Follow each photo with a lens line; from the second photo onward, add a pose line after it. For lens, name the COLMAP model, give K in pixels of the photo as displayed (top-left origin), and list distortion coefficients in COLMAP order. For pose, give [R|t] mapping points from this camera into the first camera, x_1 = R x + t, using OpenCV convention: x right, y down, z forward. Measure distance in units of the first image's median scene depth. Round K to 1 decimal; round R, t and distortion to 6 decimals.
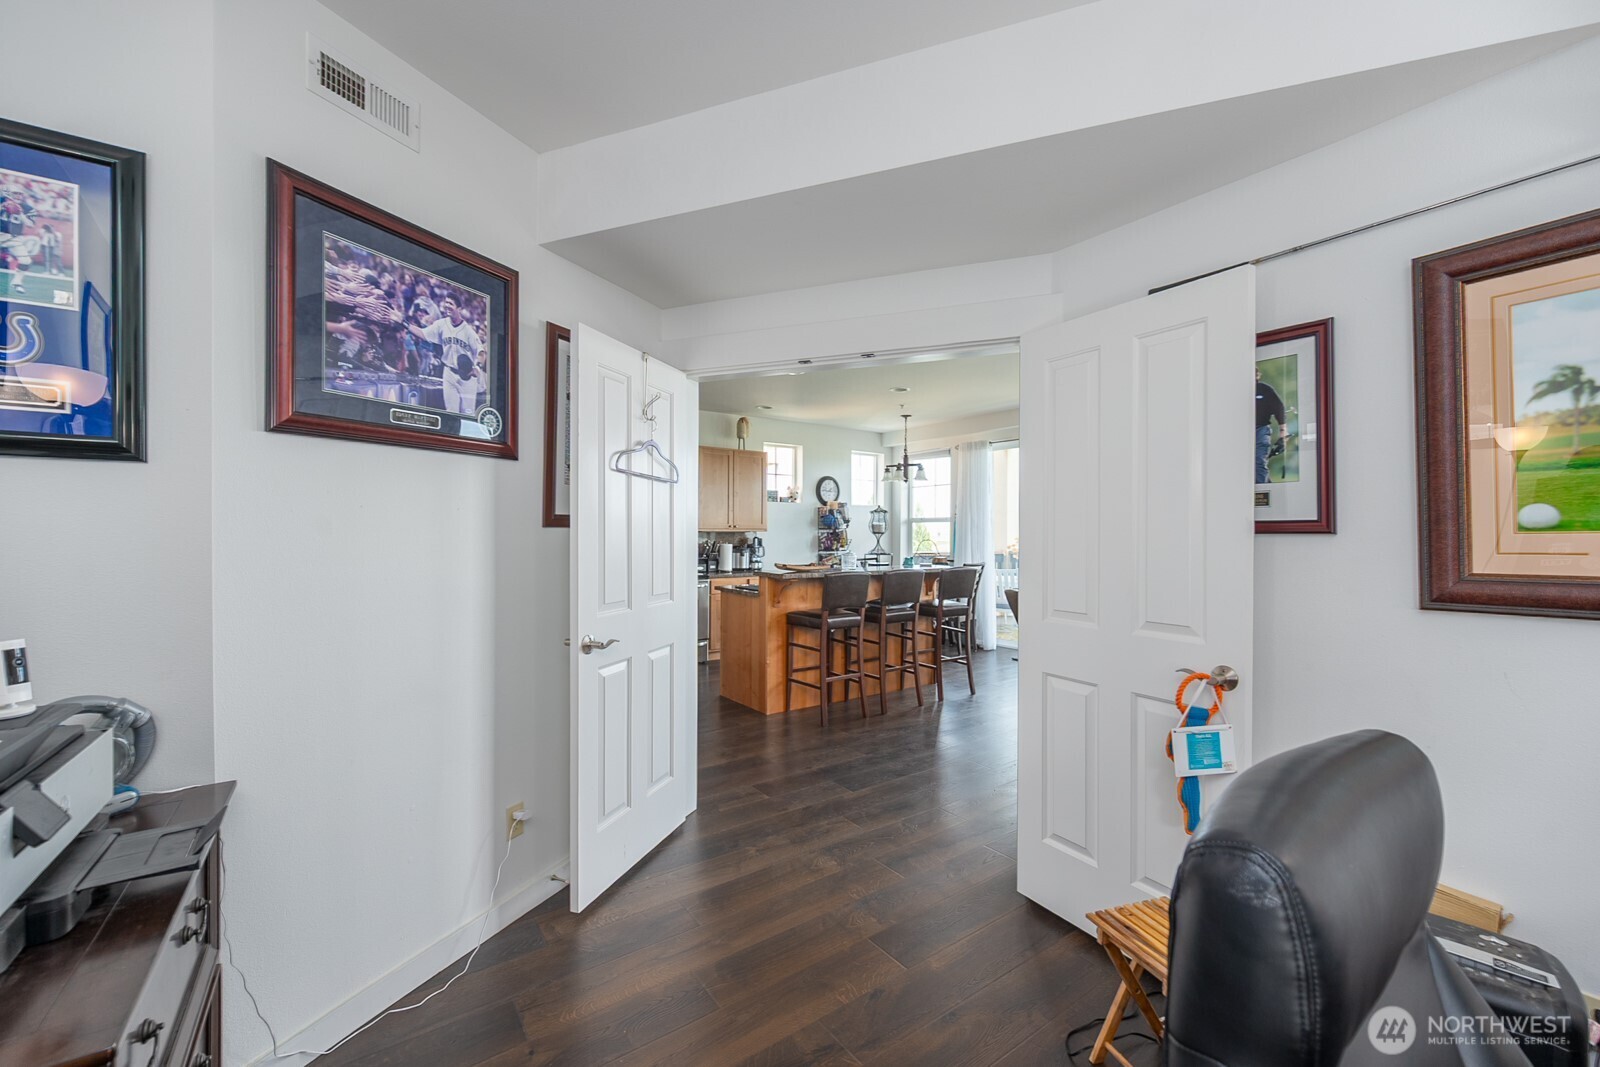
lens RADIAL K [[630.9, 0, 800.0], [0, 630.9, 533.5], [0, 0, 1]] dist [-0.001816, -0.000029]
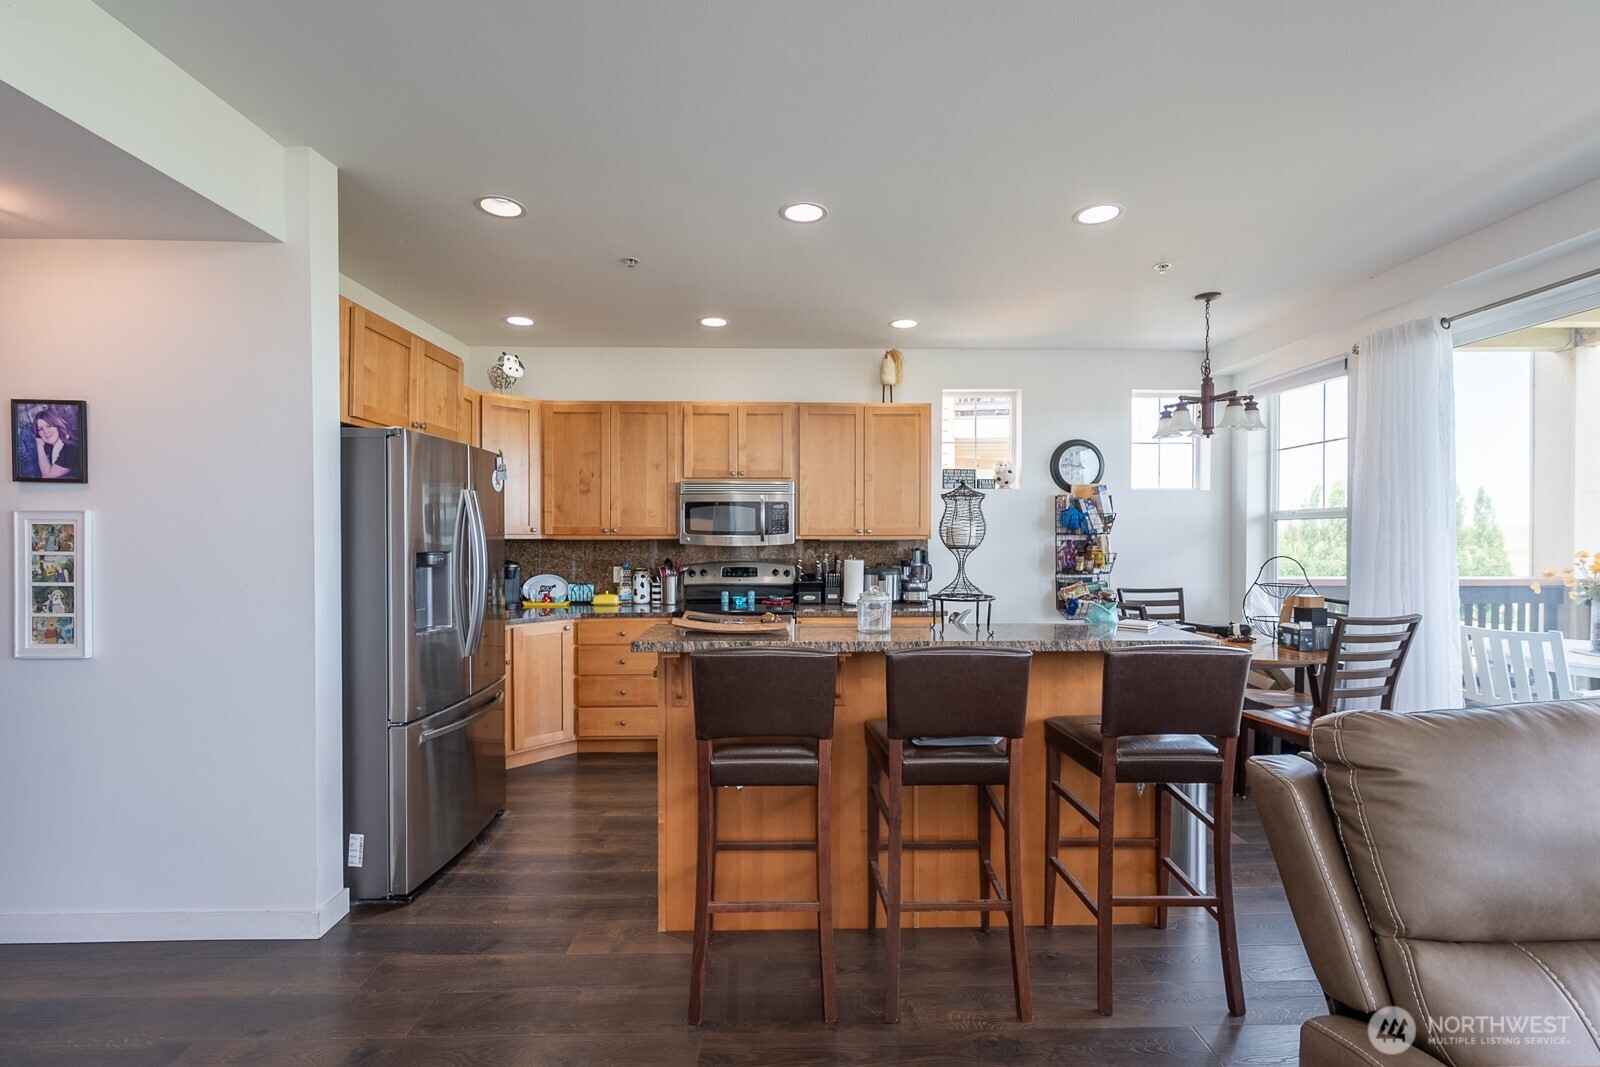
lens RADIAL K [[702.5, 0, 803.1], [0, 702.5, 542.0], [0, 0, 1]] dist [0.001050, 0.000089]
pose [[0.831949, 0.002843, -0.554844, 0.197720], [0.002569, 0.999956, 0.008976, -0.006461], [0.554845, -0.008893, 0.831906, 0.369412]]
